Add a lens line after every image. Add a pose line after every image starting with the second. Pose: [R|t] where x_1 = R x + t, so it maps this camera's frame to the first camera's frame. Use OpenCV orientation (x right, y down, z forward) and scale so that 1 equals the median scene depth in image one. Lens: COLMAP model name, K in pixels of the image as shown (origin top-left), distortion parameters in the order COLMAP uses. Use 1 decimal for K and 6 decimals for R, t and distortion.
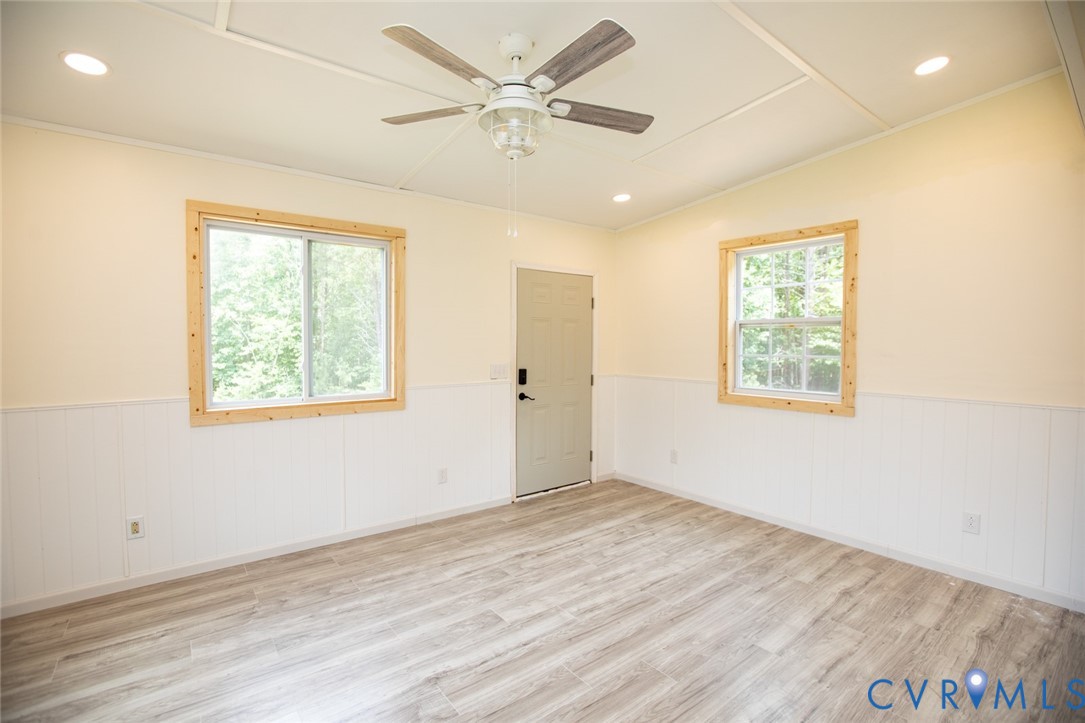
lens RADIAL K [[494.4, 0, 535.6], [0, 494.4, 358.5], [0, 0, 1]] dist [-0.055997, 0.022726]
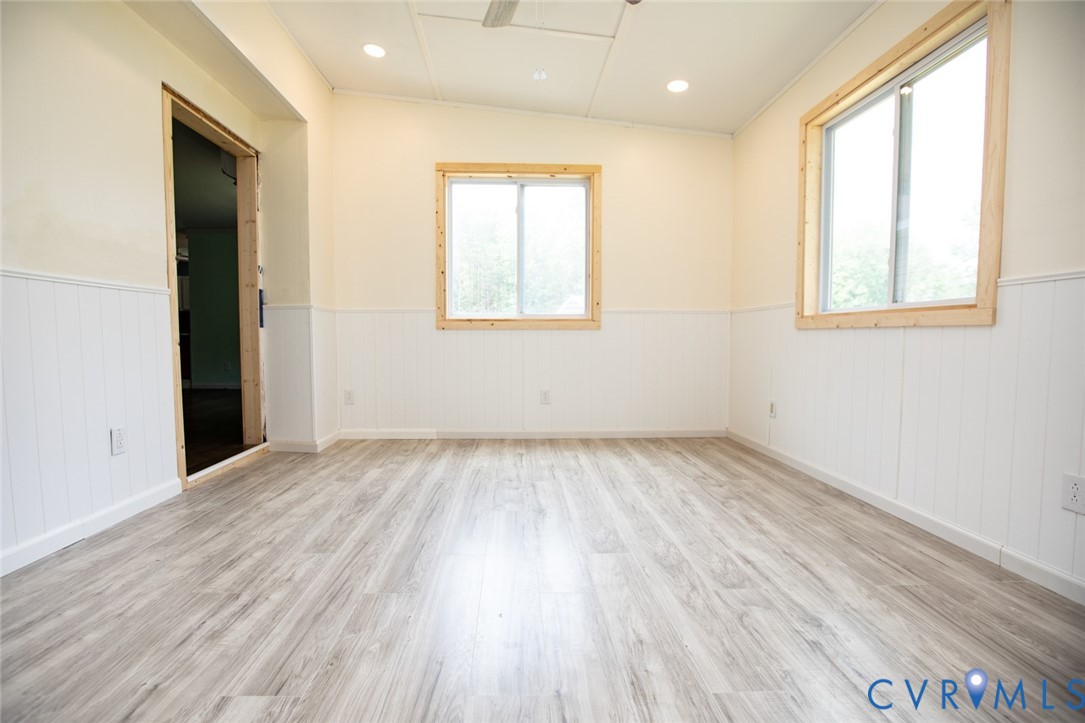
lens RADIAL K [[505.3, 0, 526.7], [0, 505.3, 360.3], [0, 0, 1]] dist [-0.041968, 0.016246]
pose [[-0.585657, 0.035562, -0.809779, 0.510168], [-0.030949, 0.997327, 0.066182, 0.142986], [0.809968, 0.063822, -0.582991, 1.079629]]
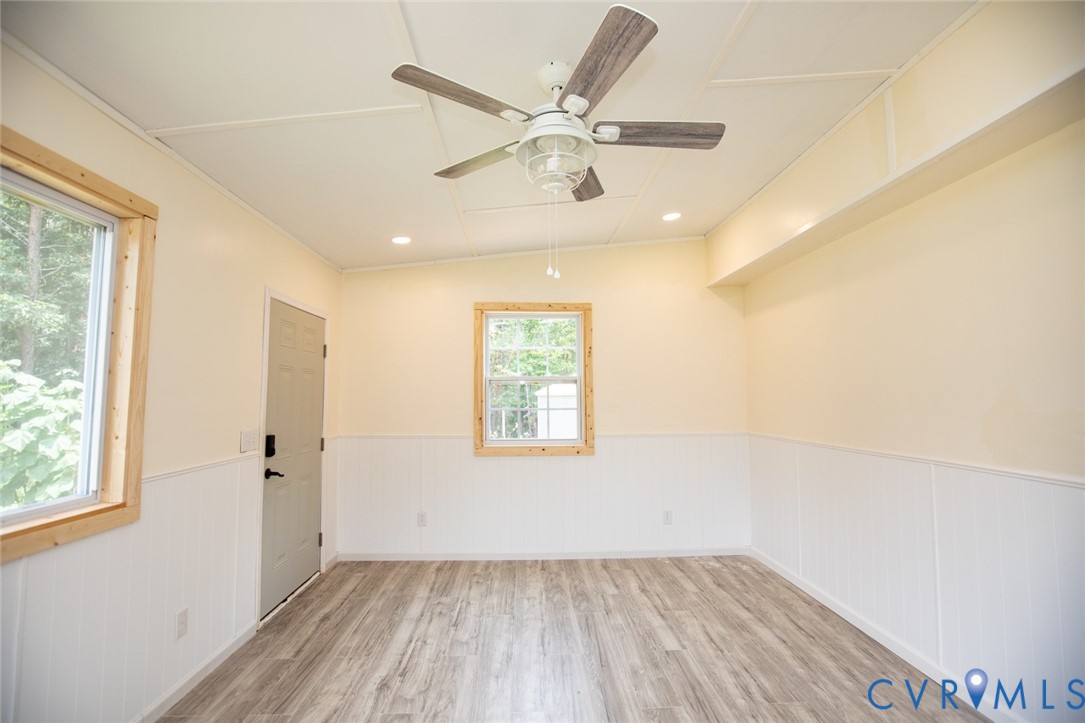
lens RADIAL K [[494.4, 0, 535.6], [0, 494.4, 358.5], [0, 0, 1]] dist [-0.055997, 0.022726]
pose [[0.586367, 0.058104, 0.807959, -0.534015], [0.032644, 0.994919, -0.095240, -0.013957], [-0.809388, 0.082220, 0.581491, 0.366451]]
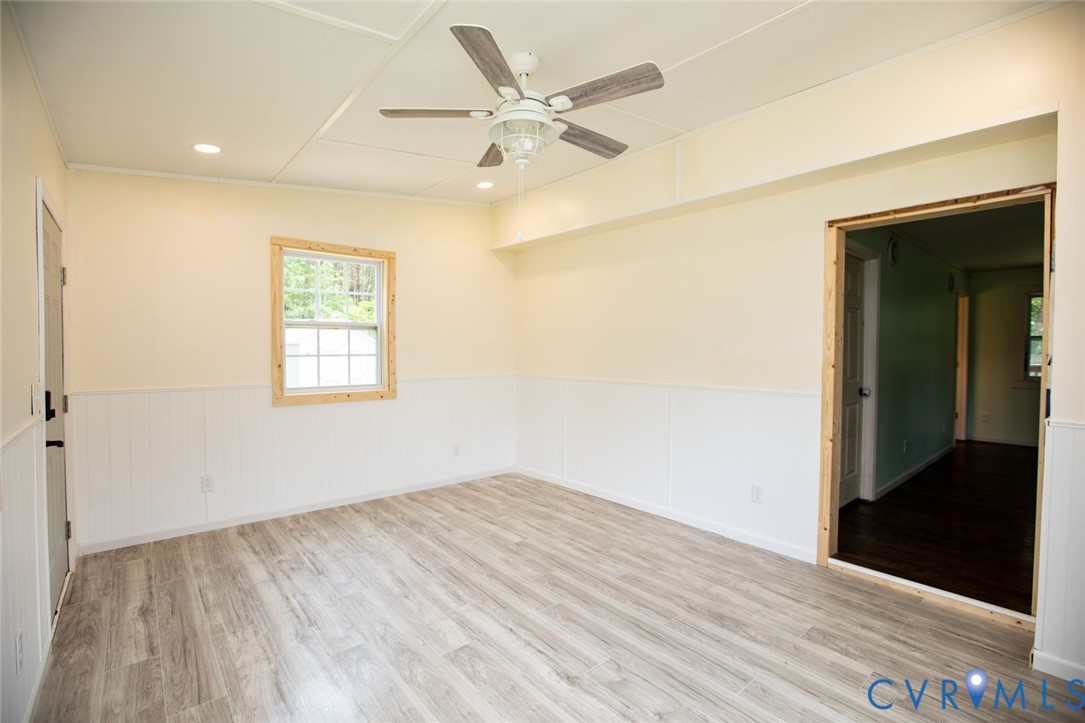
lens RADIAL K [[494.4, 0, 535.6], [0, 494.4, 358.5], [0, 0, 1]] dist [-0.055997, 0.022726]
pose [[-0.044379, -0.023896, 0.998729, -0.769163], [0.029791, 0.999238, 0.025232, -0.014064], [-0.998570, 0.030872, -0.043633, 0.711345]]
